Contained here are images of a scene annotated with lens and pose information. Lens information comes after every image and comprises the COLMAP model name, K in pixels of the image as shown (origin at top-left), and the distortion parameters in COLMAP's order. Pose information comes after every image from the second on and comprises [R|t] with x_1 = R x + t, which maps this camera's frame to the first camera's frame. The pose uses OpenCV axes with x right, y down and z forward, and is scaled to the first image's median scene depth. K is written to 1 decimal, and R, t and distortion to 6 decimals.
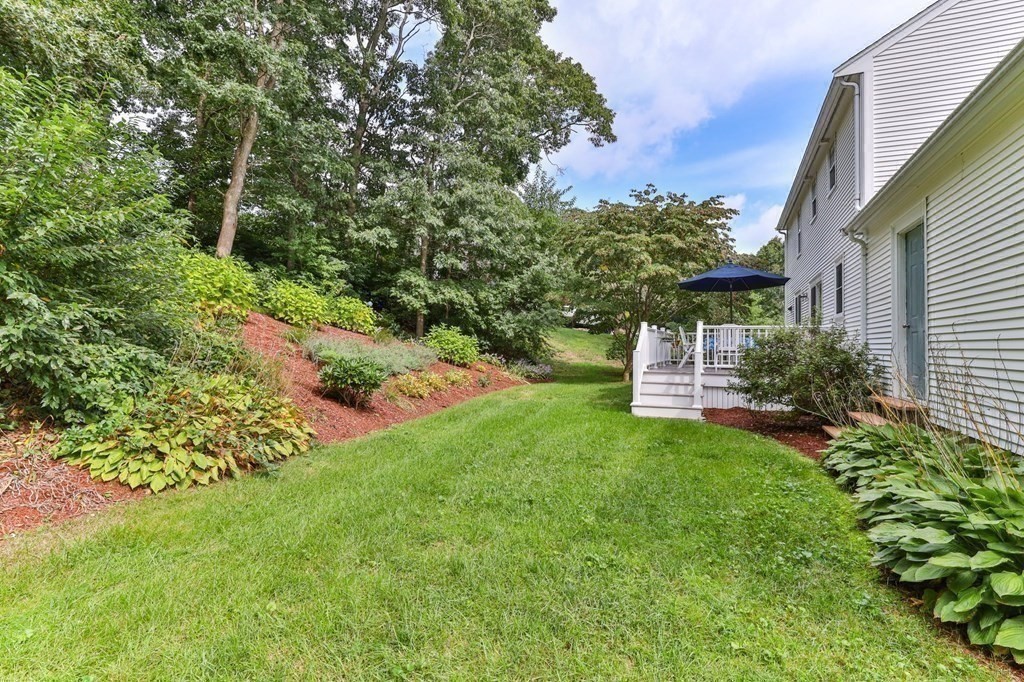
lens RADIAL K [[493.7, 0, 538.8], [0, 493.7, 339.8], [0, 0, 1]] dist [-0.012341, -0.001504]
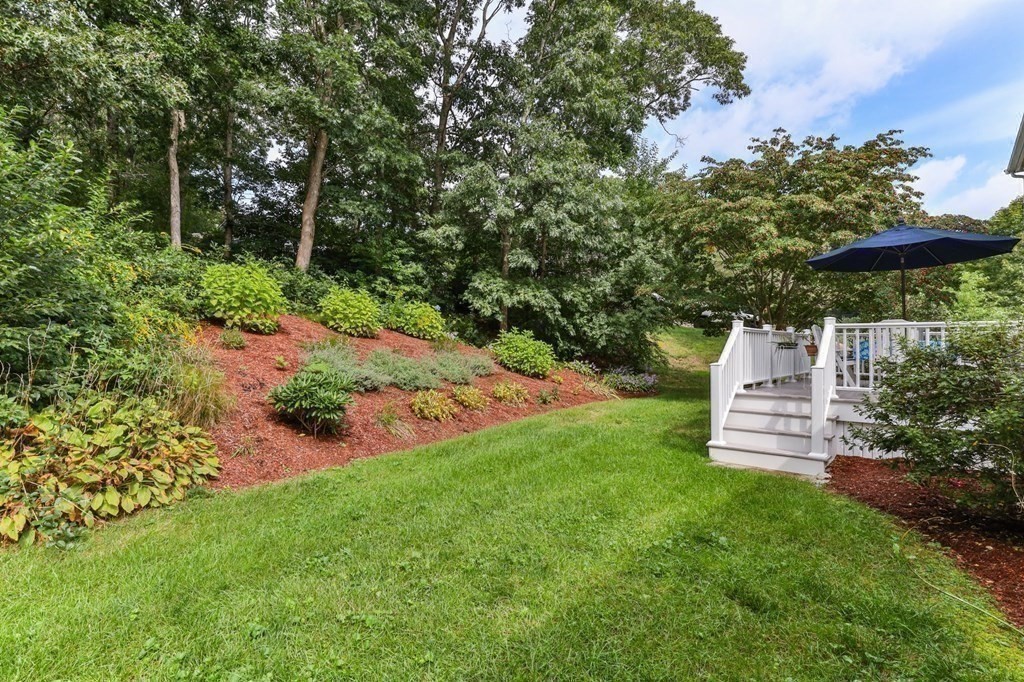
lens RADIAL K [[493.7, 0, 512.1], [0, 493.7, 346.6], [0, 0, 1]] dist [-0.012341, -0.001504]
pose [[0.935051, -0.009967, -0.354372, 0.109929], [0.013352, 0.999886, 0.007109, -0.005560], [0.354261, -0.011378, 0.935077, 0.177478]]
